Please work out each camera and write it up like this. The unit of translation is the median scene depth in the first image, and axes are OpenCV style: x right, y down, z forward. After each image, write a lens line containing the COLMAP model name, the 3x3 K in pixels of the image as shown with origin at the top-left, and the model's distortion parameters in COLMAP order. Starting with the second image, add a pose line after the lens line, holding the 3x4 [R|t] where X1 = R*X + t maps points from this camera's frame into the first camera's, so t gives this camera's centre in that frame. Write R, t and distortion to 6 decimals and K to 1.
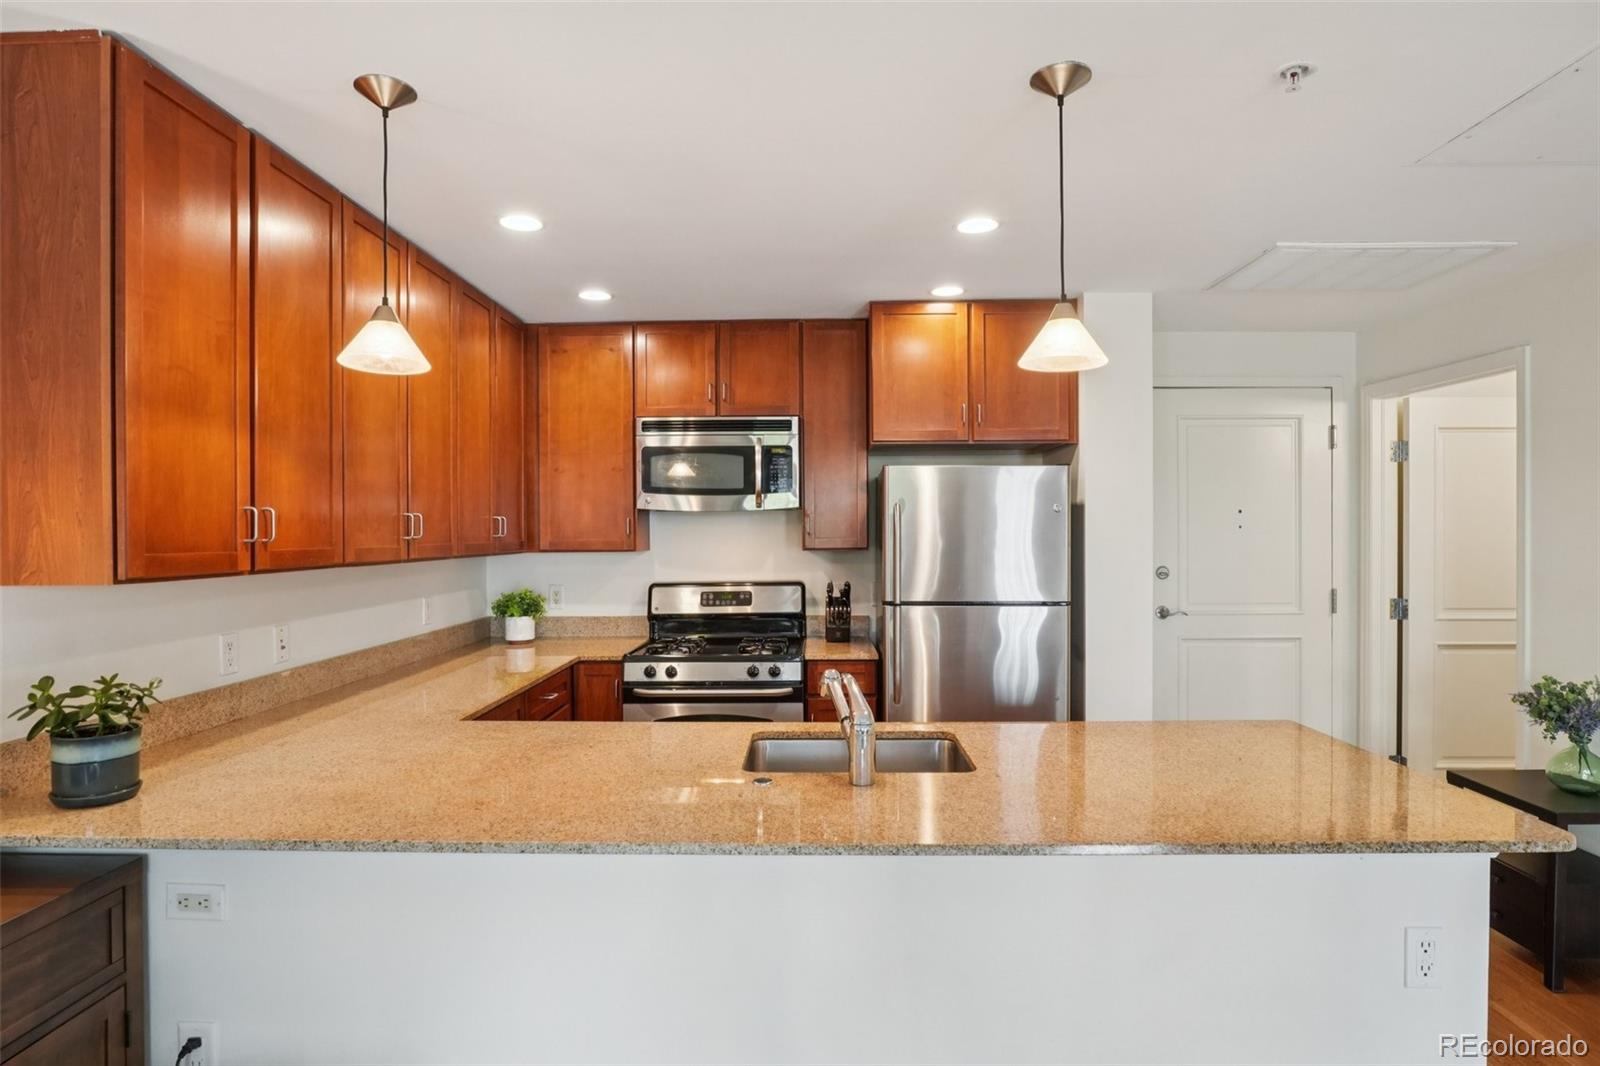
lens RADIAL K [[849.8, 0, 798.6], [0, 849.8, 537.2], [0, 0, 1]] dist [-0.037308, 0.011461]
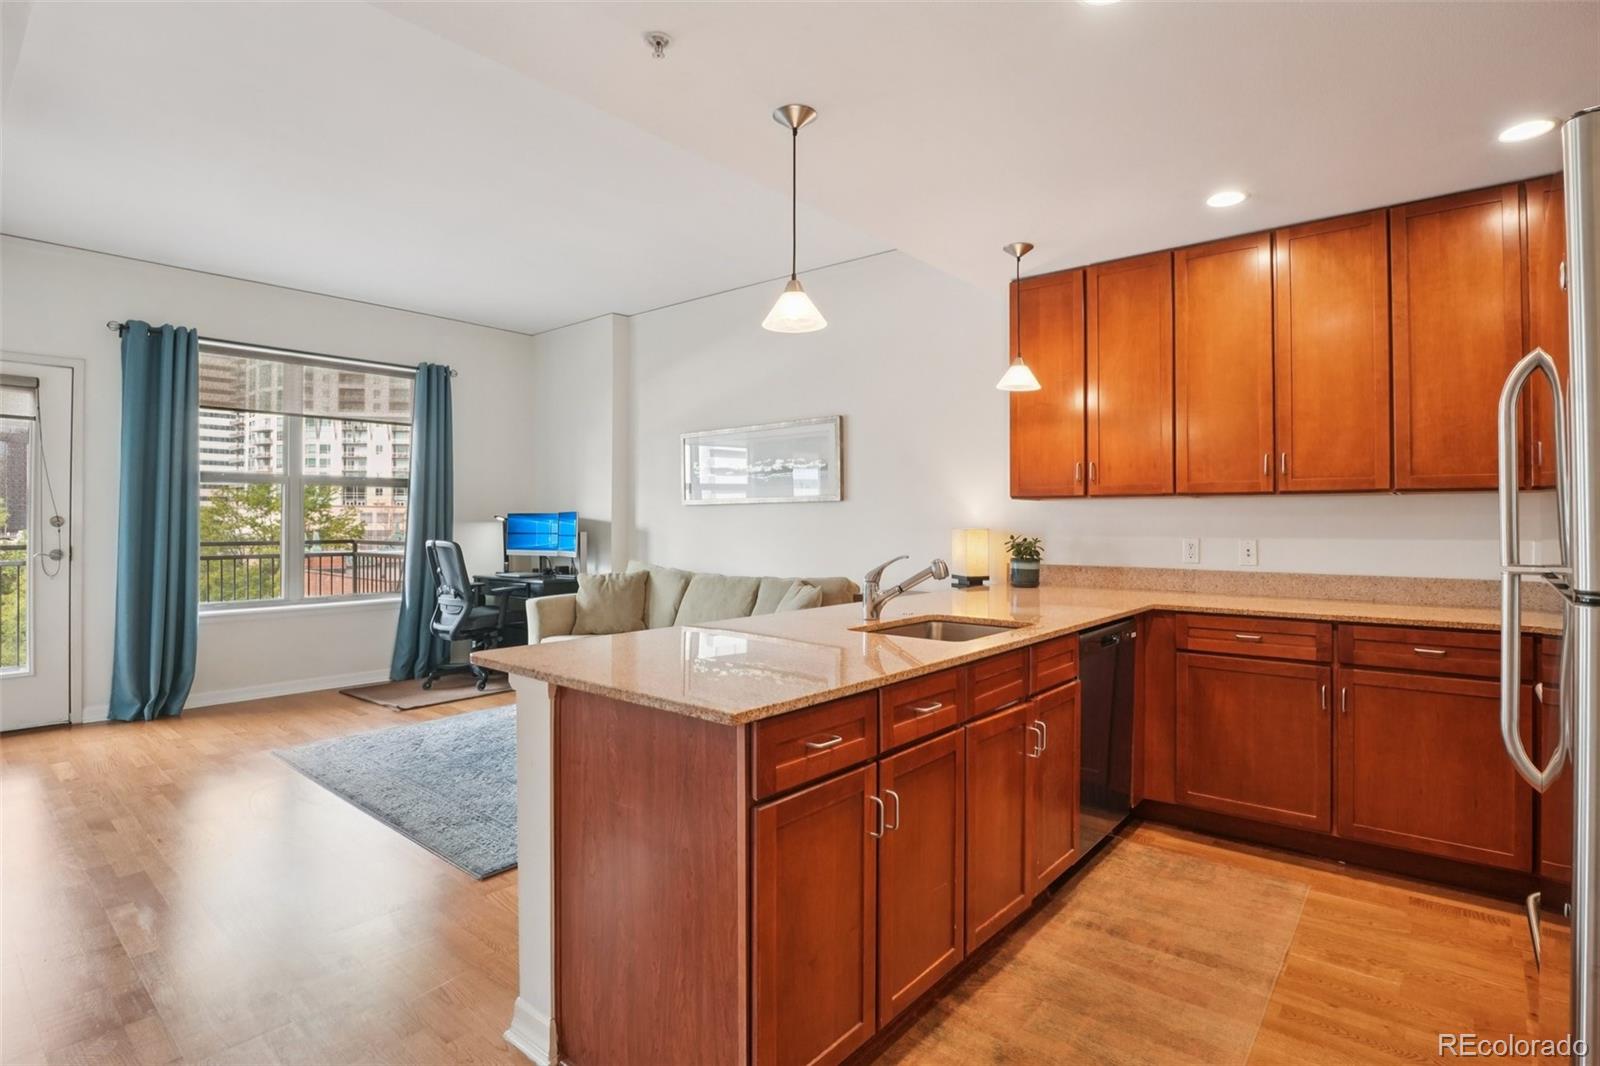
lens RADIAL K [[793.5, 0, 805.2], [0, 793.5, 515.3], [0, 0, 1]] dist [-0.046155, 0.010273]
pose [[-0.622334, -0.002156, -0.782749, 0.645550], [-0.004469, 0.999990, 0.000799, 0.047841], [0.782739, 0.003995, -0.622338, 0.897582]]
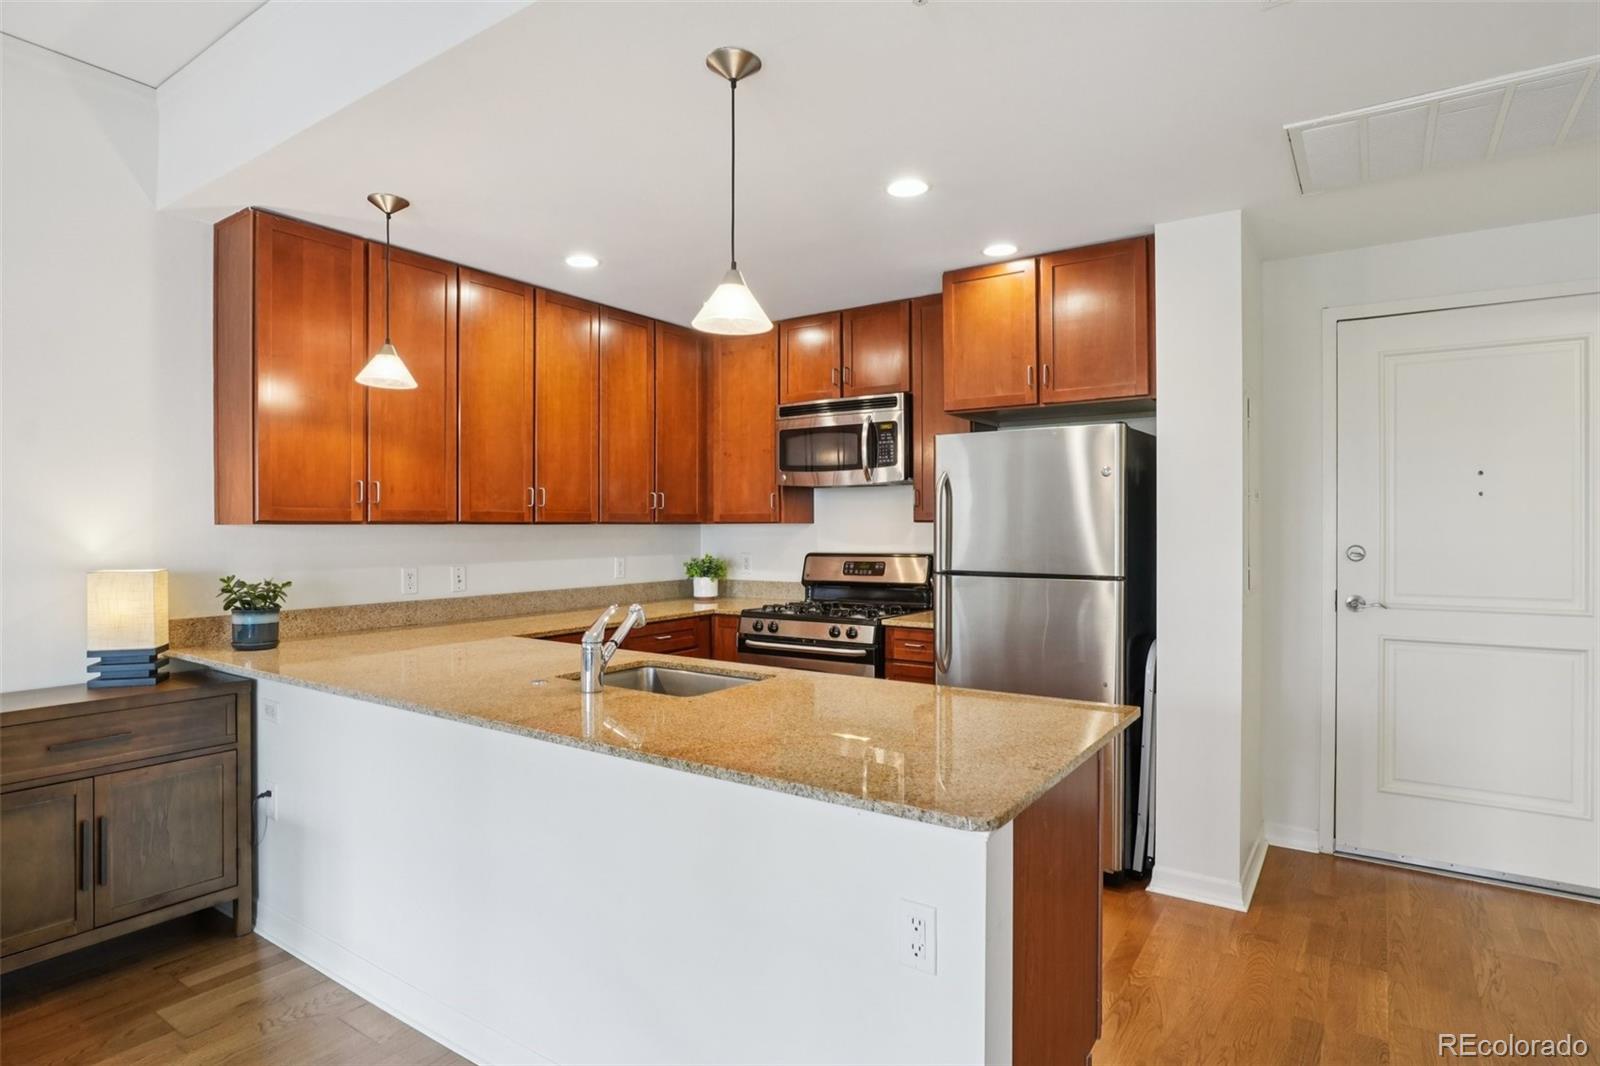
lens RADIAL K [[849.8, 0, 799.4], [0, 849.8, 531.1], [0, 0, 1]] dist [-0.037308, 0.011461]
pose [[0.839044, 0.007036, -0.544019, 0.489086], [-0.006578, 0.999974, 0.002788, 0.026561], [0.544024, 0.001239, 0.839068, 0.067640]]
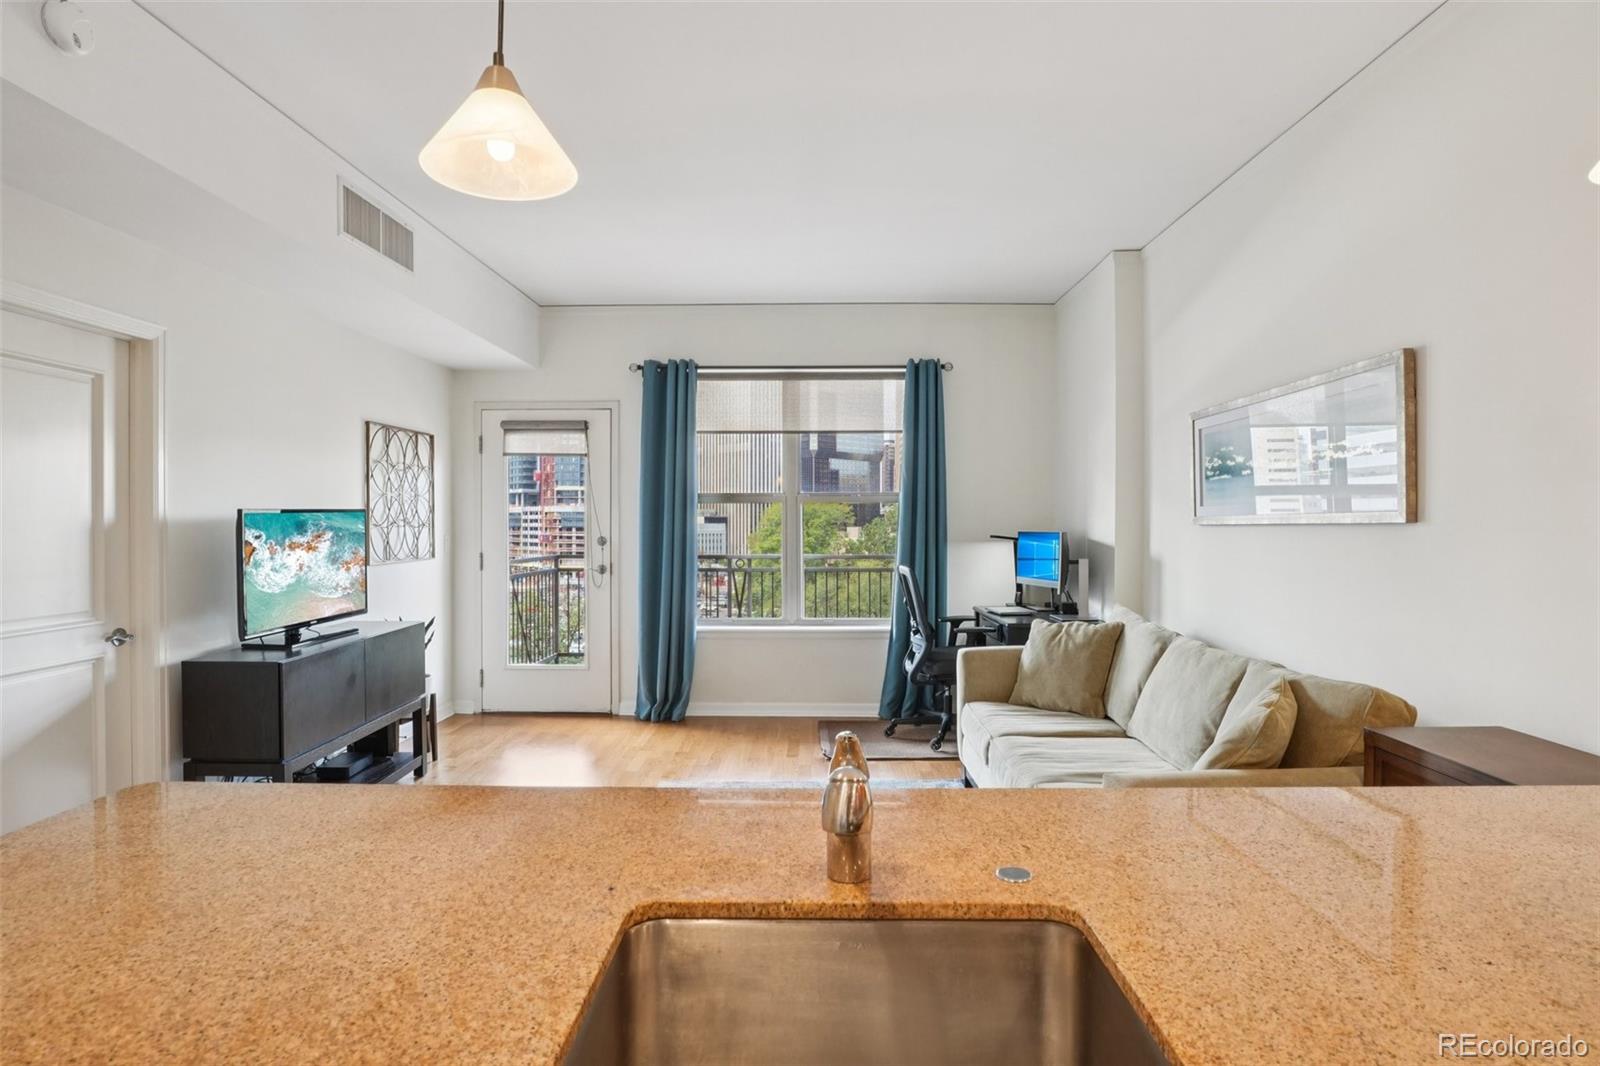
lens RADIAL K [[849.8, 0, 804.2], [0, 849.8, 529.2], [0, 0, 1]] dist [-0.037308, 0.011461]
pose [[-0.999927, 0.003724, -0.011468, 0.056246], [0.003530, 0.999852, 0.016862, 0.015803], [0.011530, 0.016820, -0.999792, 0.793760]]
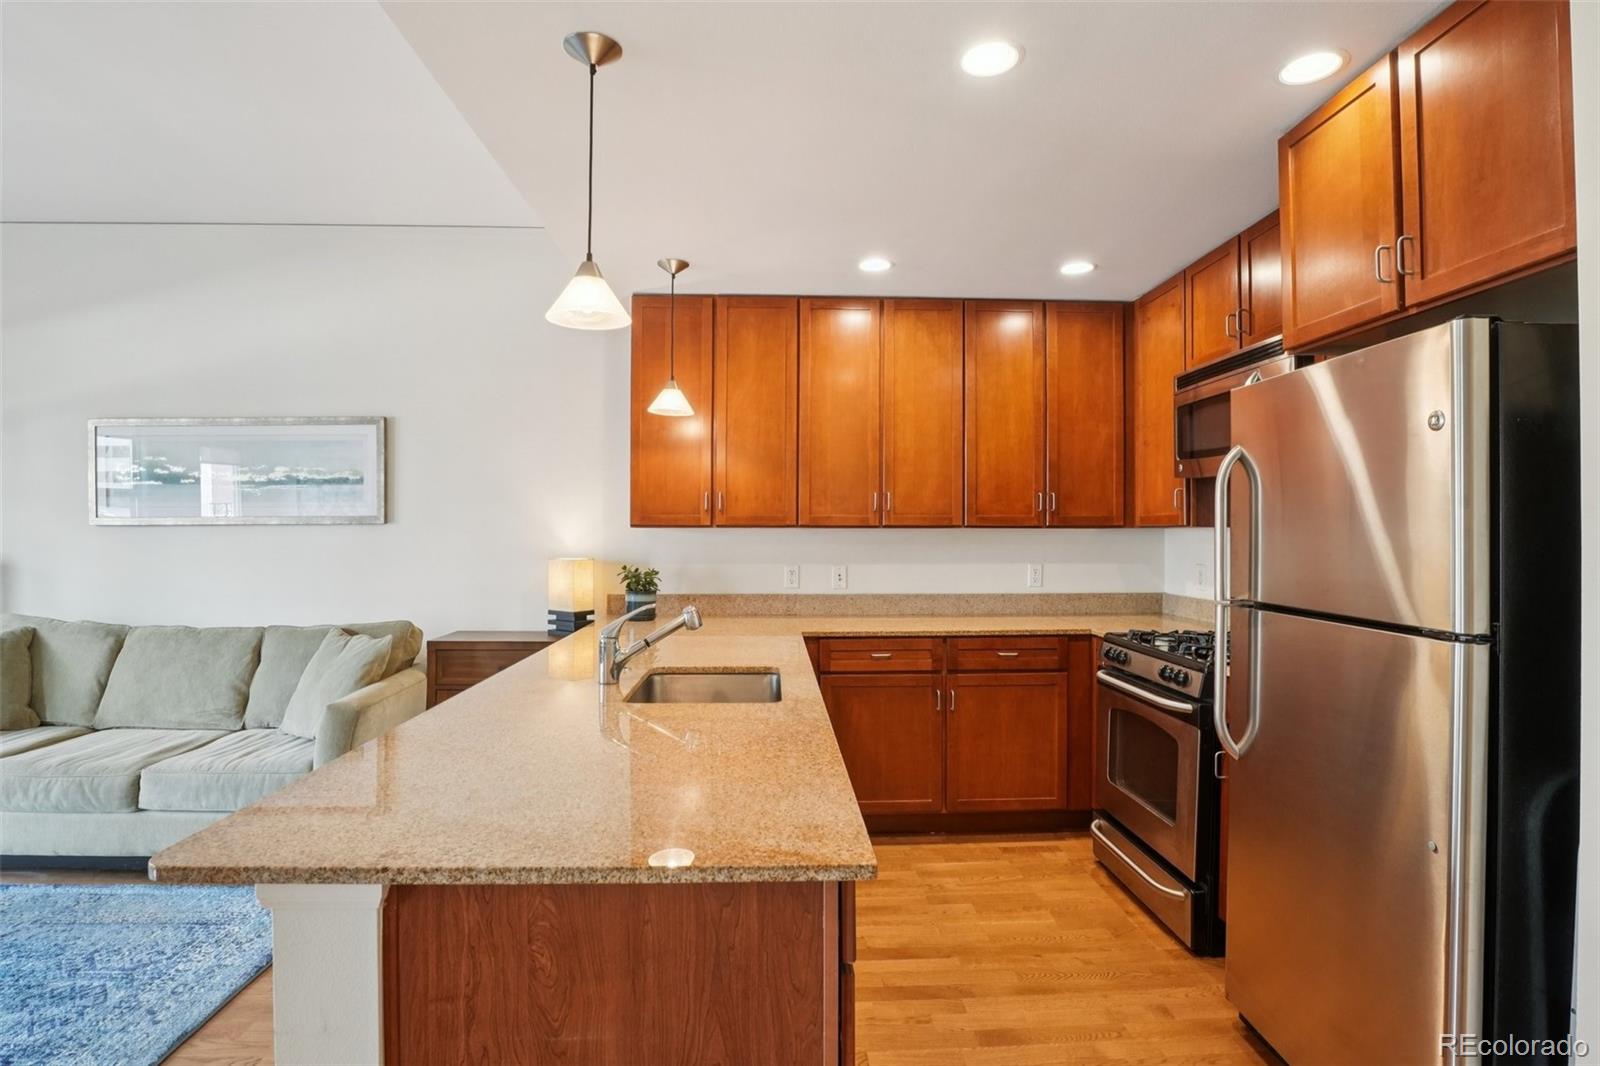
lens RADIAL K [[793.5, 0, 802.3], [0, 793.5, 529.8], [0, 0, 1]] dist [-0.046155, 0.010273]
pose [[0.063776, 0.003684, -0.997957, 0.649556], [-0.009508, 0.999950, 0.003084, 0.023418], [0.997919, 0.009291, 0.063807, 0.602266]]
